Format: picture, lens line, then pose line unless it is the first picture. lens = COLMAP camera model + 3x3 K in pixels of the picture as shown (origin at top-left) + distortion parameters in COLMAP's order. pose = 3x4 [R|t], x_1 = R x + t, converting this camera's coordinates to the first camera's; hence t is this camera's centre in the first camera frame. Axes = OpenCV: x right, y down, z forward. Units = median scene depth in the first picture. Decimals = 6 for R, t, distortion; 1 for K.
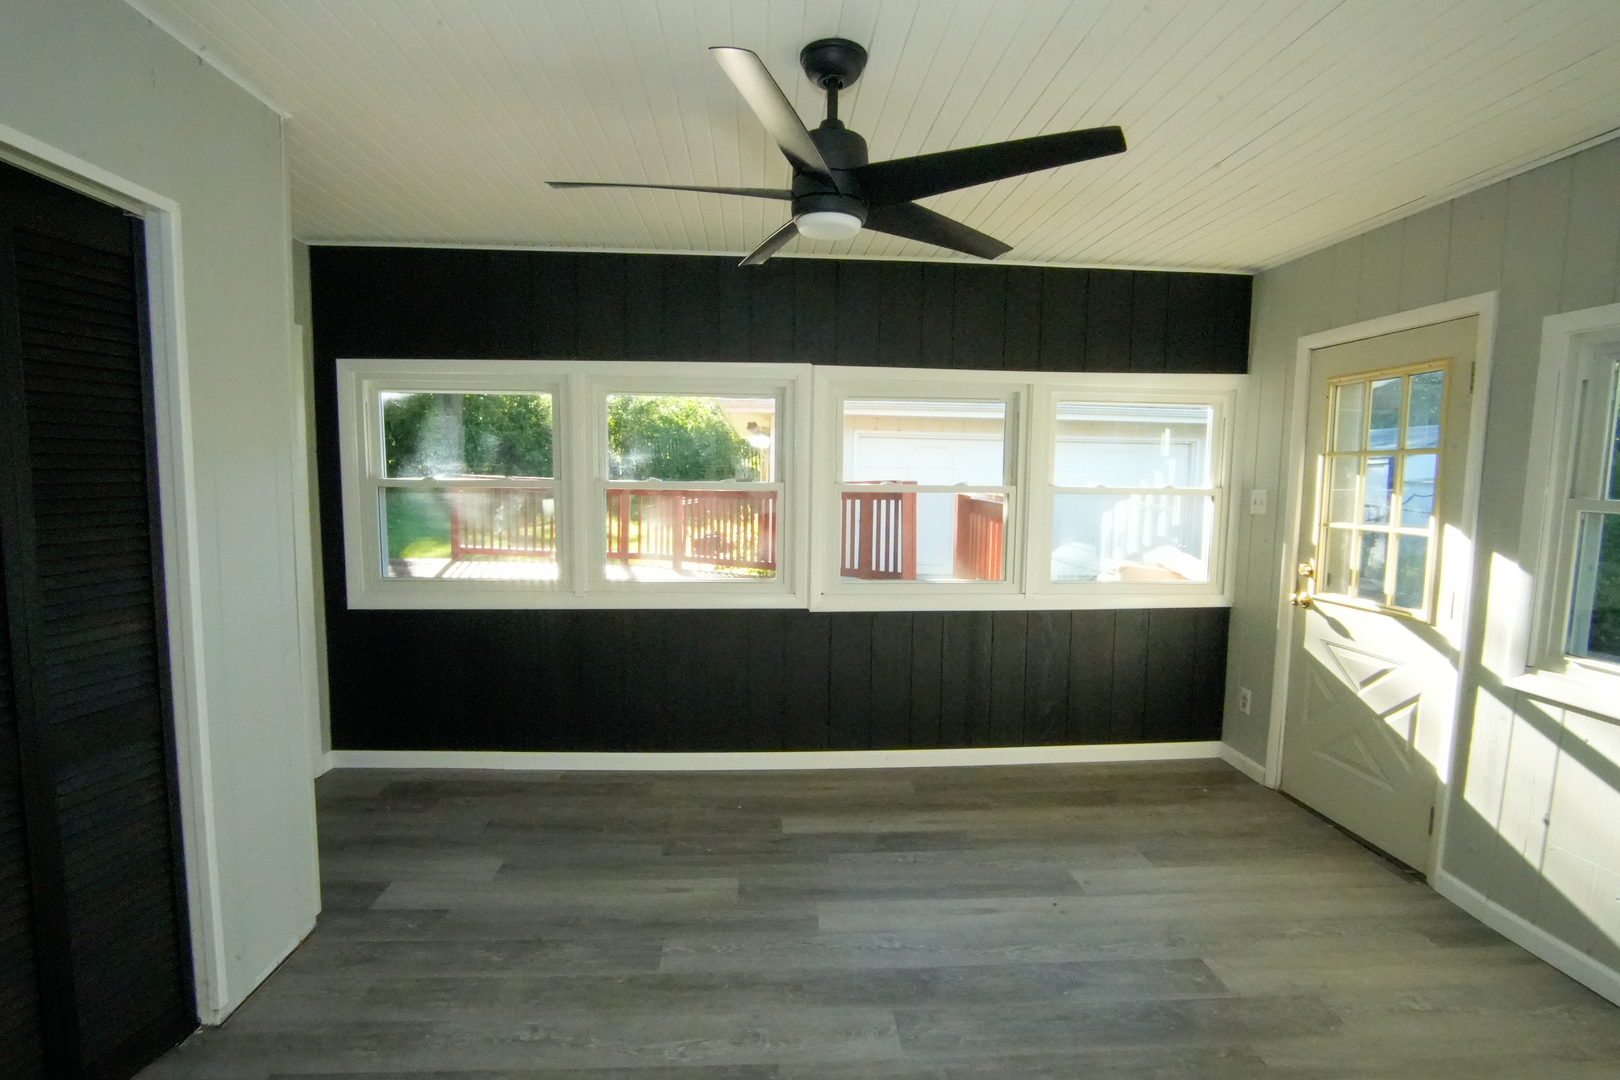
lens RADIAL K [[737.4, 0, 806.3], [0, 737.4, 546.5], [0, 0, 1]] dist [-0.026222, 0.005275]
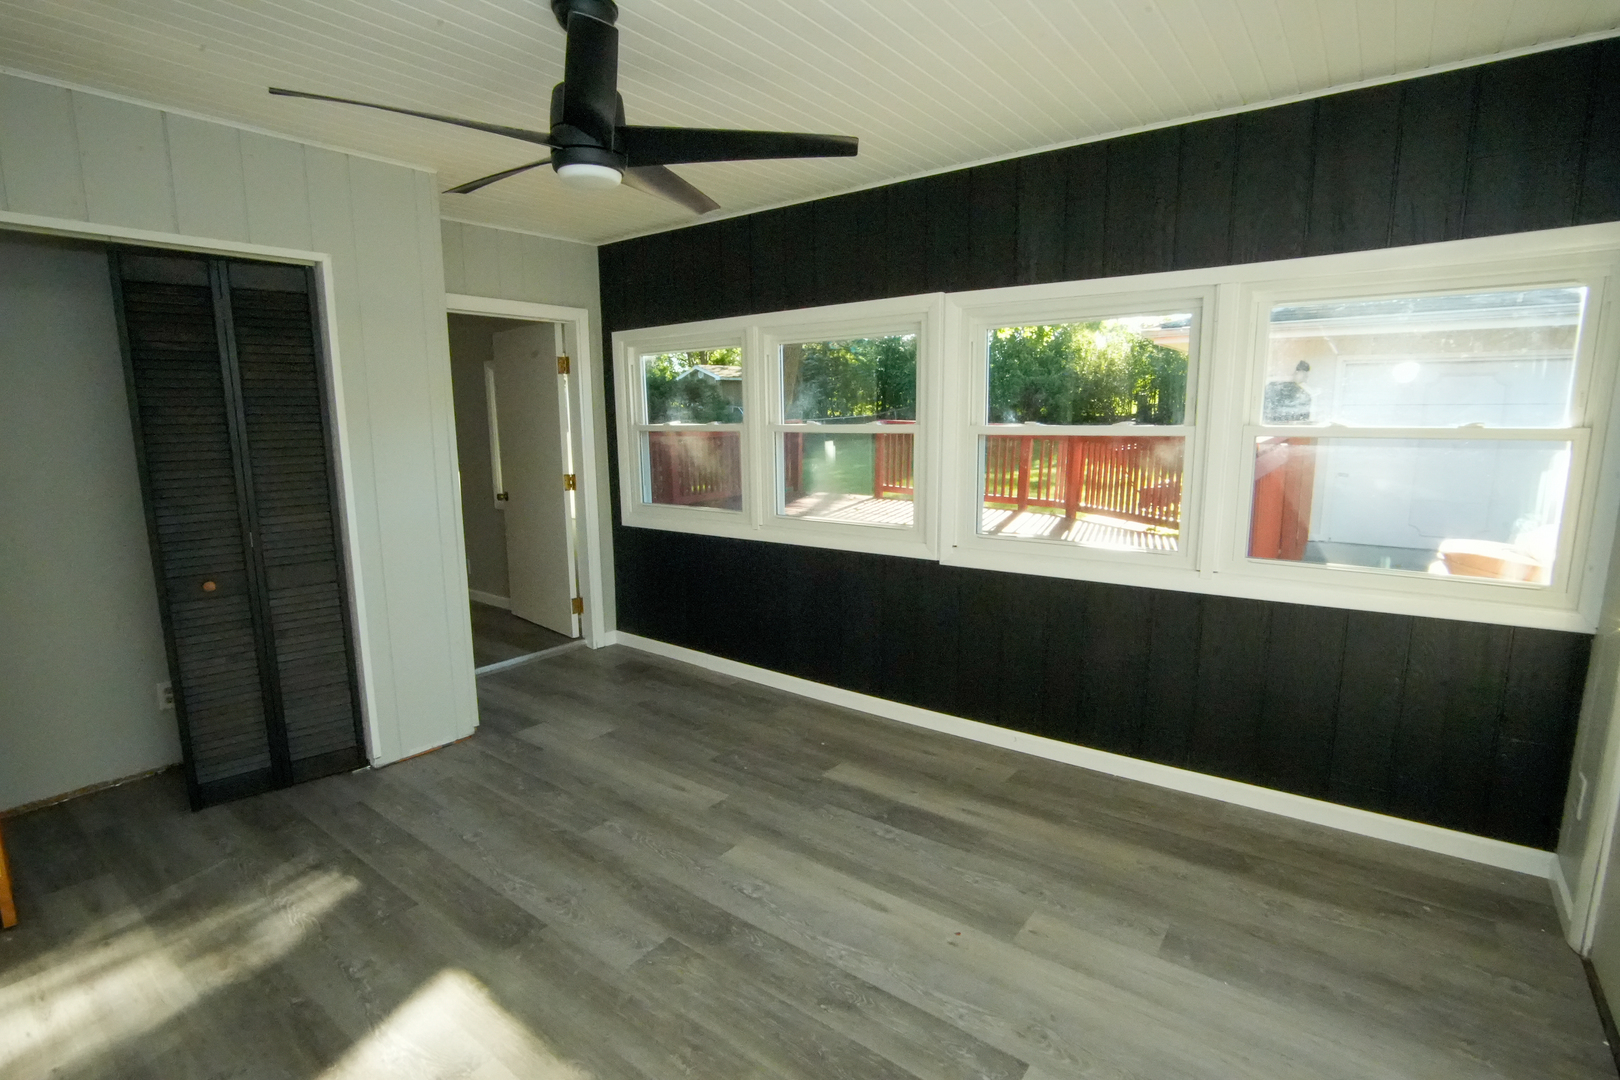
lens RADIAL K [[737.4, 0, 806.3], [0, 737.4, 546.5], [0, 0, 1]] dist [-0.026222, 0.005275]
pose [[0.778796, 0.090417, -0.620726, 0.559510], [-0.044647, 0.995037, 0.088924, -0.011417], [0.625686, -0.041541, 0.778968, 0.216292]]
